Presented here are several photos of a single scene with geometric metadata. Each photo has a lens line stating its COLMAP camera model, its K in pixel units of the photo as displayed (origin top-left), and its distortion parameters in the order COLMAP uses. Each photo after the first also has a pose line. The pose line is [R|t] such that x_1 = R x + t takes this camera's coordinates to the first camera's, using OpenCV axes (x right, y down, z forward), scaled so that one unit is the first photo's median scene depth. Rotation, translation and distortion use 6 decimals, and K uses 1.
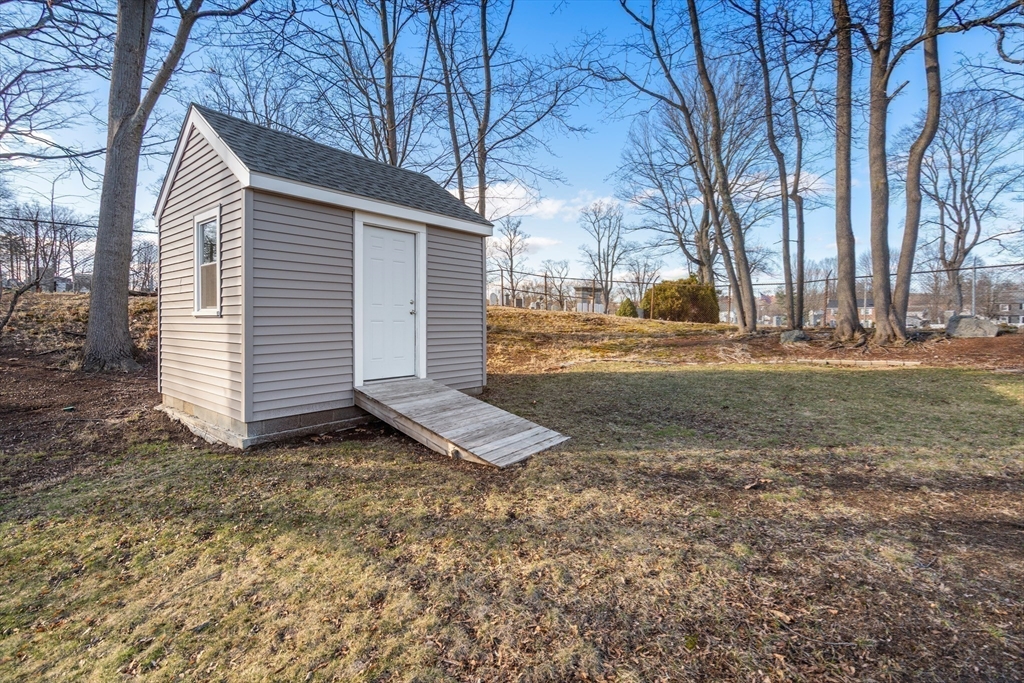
lens RADIAL K [[469.9, 0, 509.7], [0, 469.9, 333.5], [0, 0, 1]] dist [-0.004447, 0.000248]
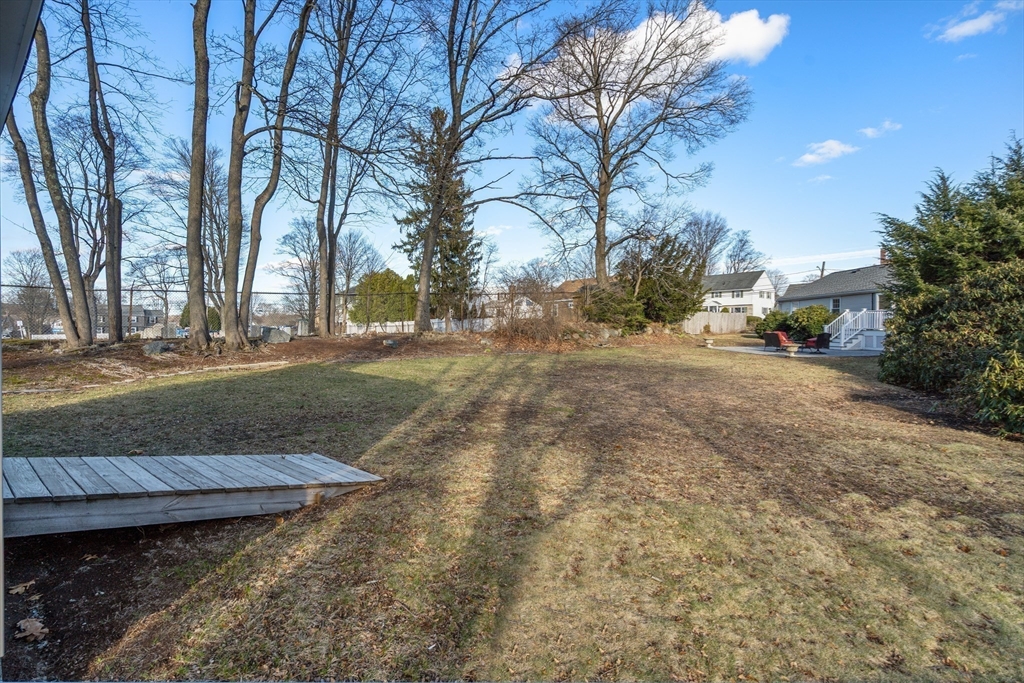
lens RADIAL K [[469.9, 0, 509.7], [0, 469.9, 333.5], [0, 0, 1]] dist [-0.004447, 0.000248]
pose [[-0.007046, -0.007840, 0.999944, -0.388789], [0.030558, 0.999501, 0.008052, -0.009118], [-0.999508, 0.030613, -0.006803, 0.282910]]
